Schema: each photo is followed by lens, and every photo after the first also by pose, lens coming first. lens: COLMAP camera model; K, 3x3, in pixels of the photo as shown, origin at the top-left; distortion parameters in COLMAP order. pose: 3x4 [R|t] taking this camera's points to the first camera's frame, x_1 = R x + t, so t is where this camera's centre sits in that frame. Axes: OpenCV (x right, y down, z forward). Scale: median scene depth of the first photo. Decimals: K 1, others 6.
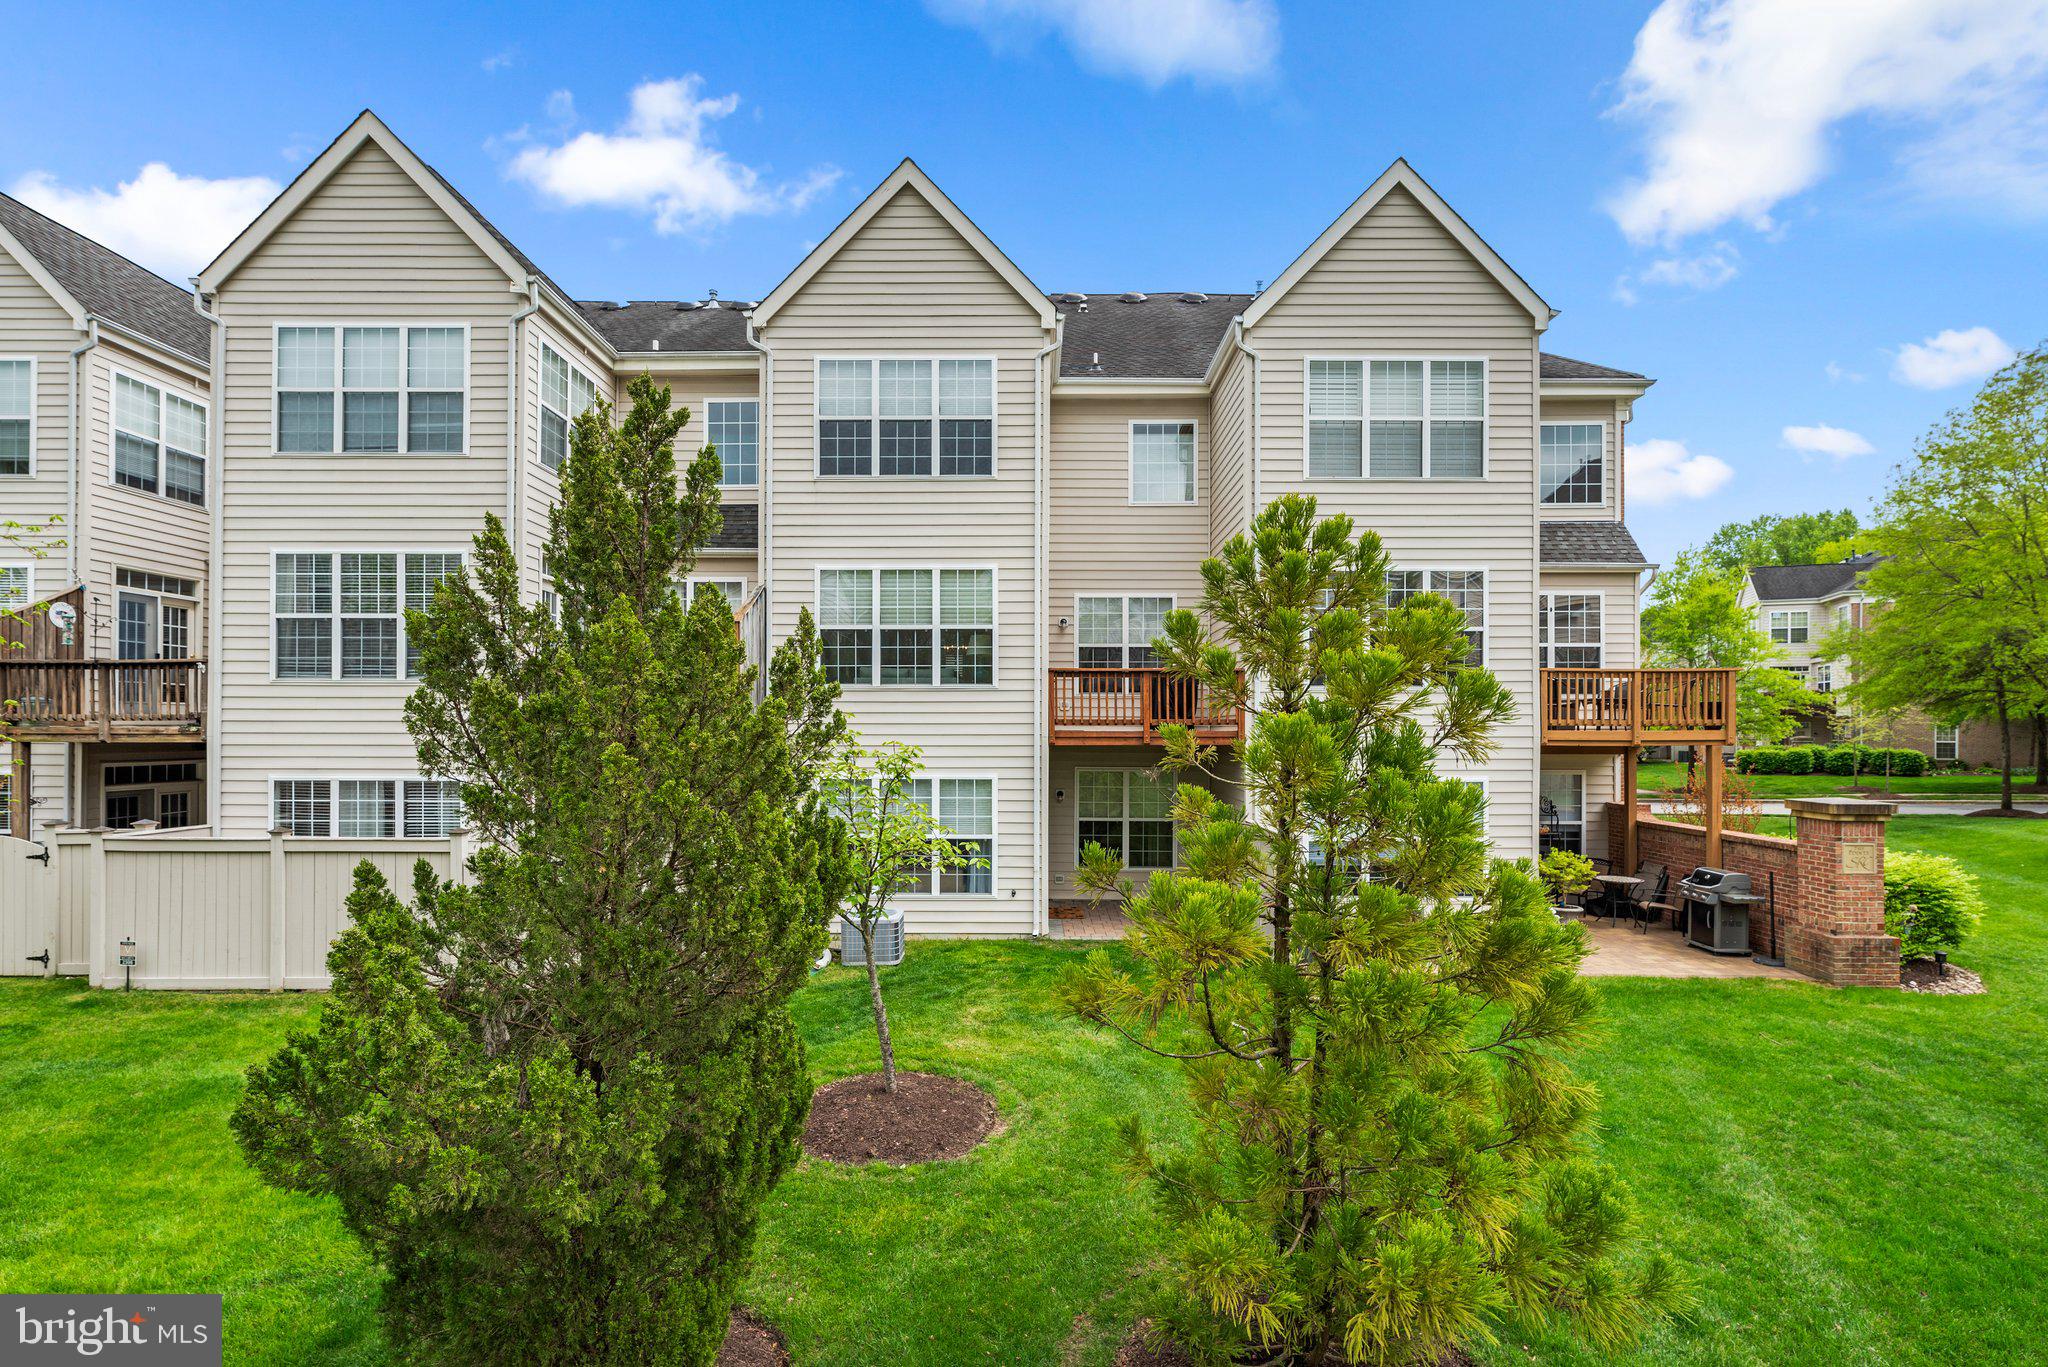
lens RADIAL K [[994.3, 0, 1019.4], [0, 994.3, 771.7], [0, 0, 1]] dist [-0.002906, -0.000375]
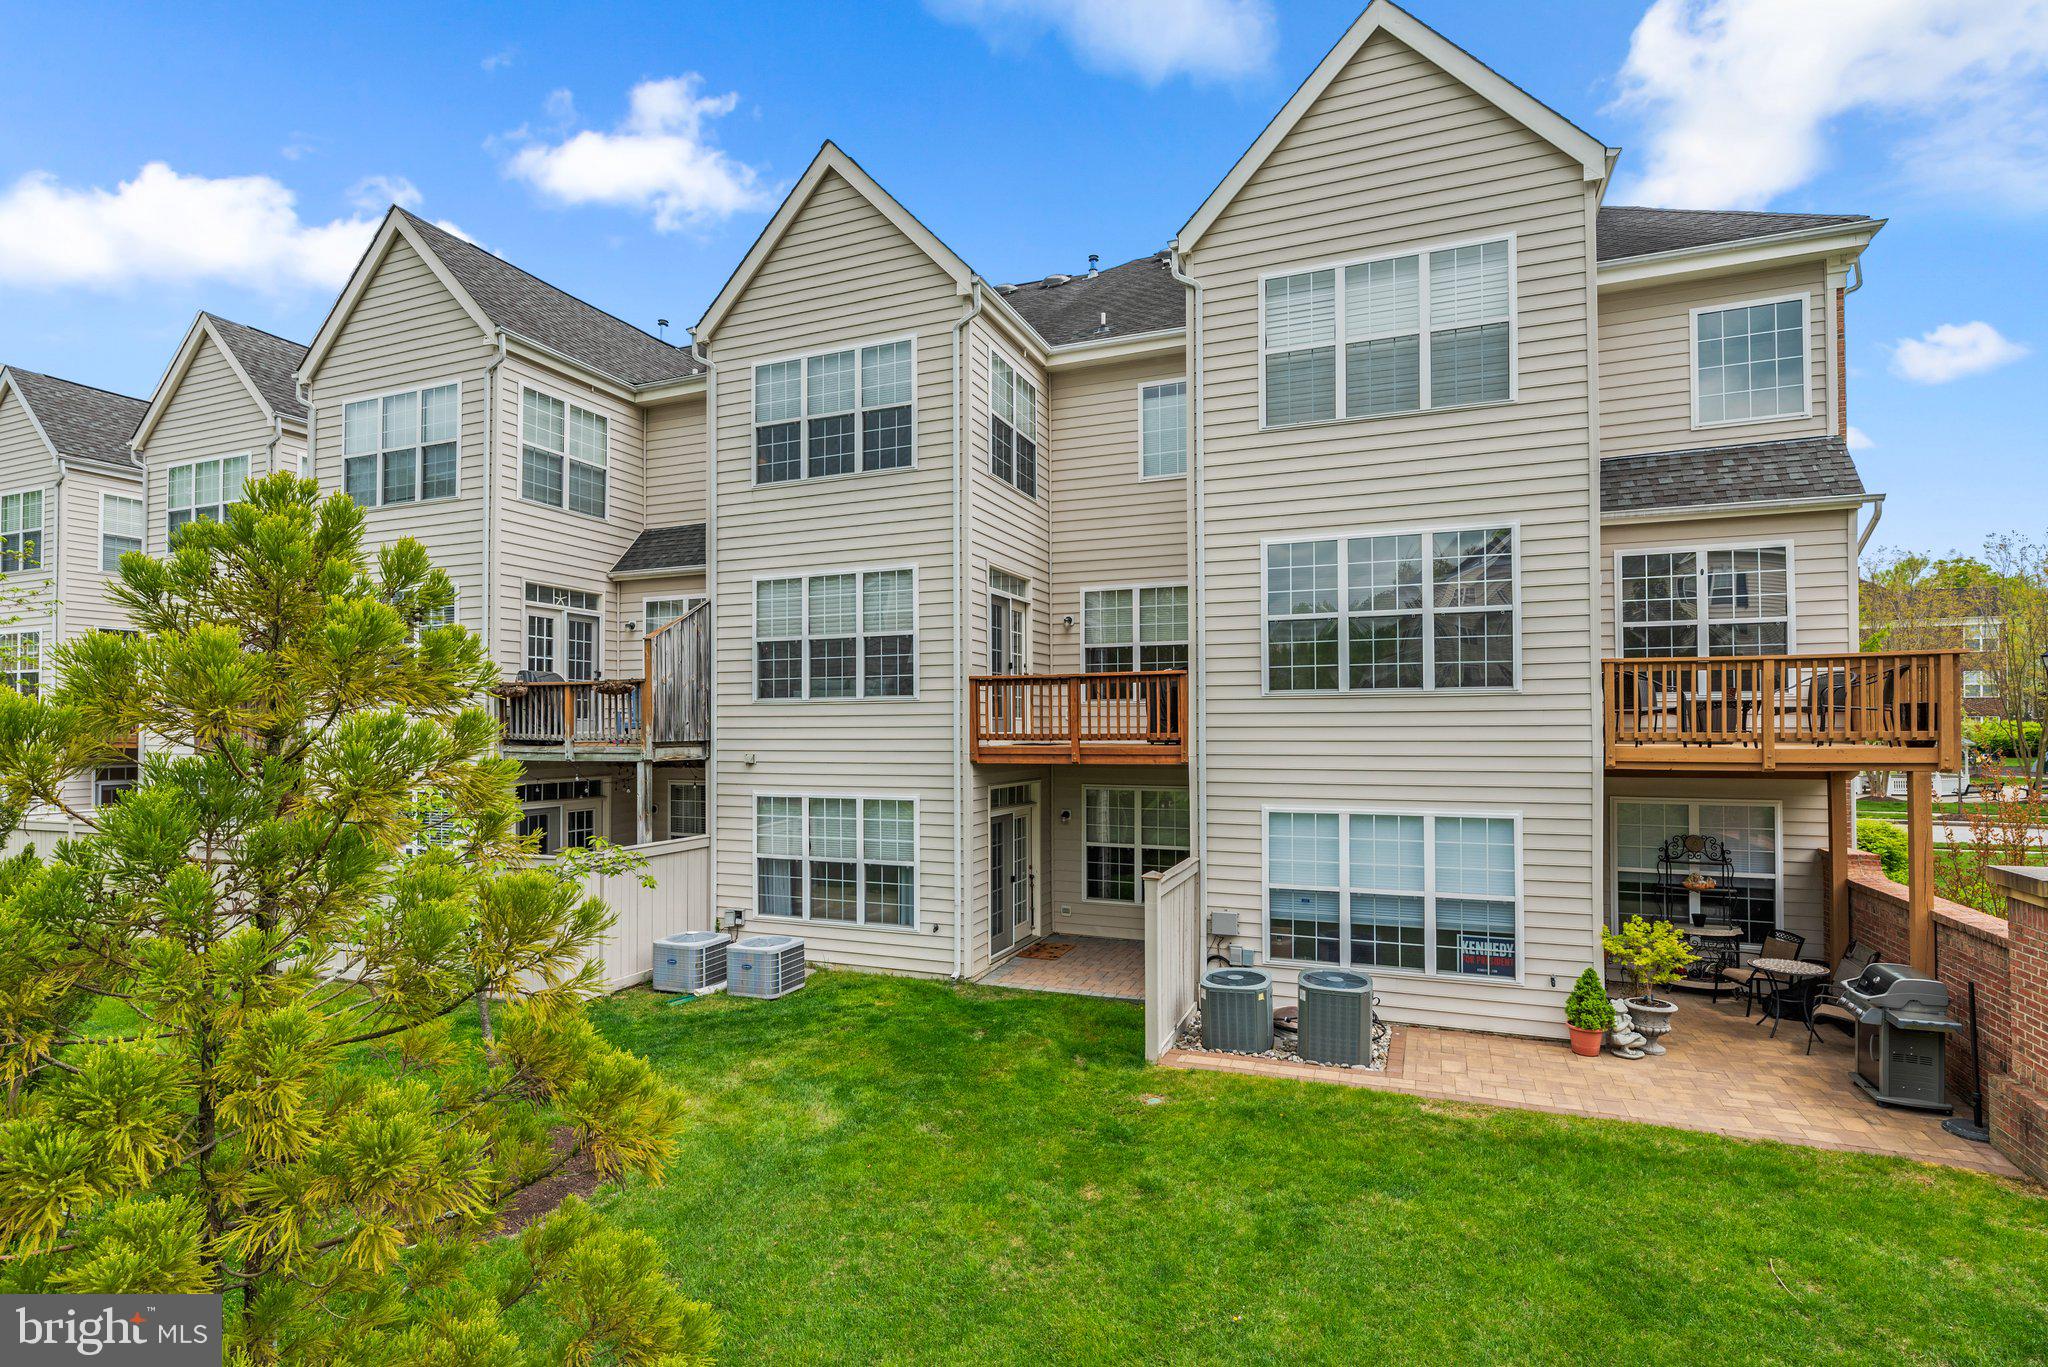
lens RADIAL K [[994.7, 0, 1029.5], [0, 994.7, 753.5], [0, 0, 1]] dist [-0.005140, -0.000515]
pose [[0.927825, 0.004156, -0.372993, 0.409397], [-0.009181, 0.999889, -0.011696, -0.025583], [0.372903, 0.014276, 0.927760, 0.199554]]
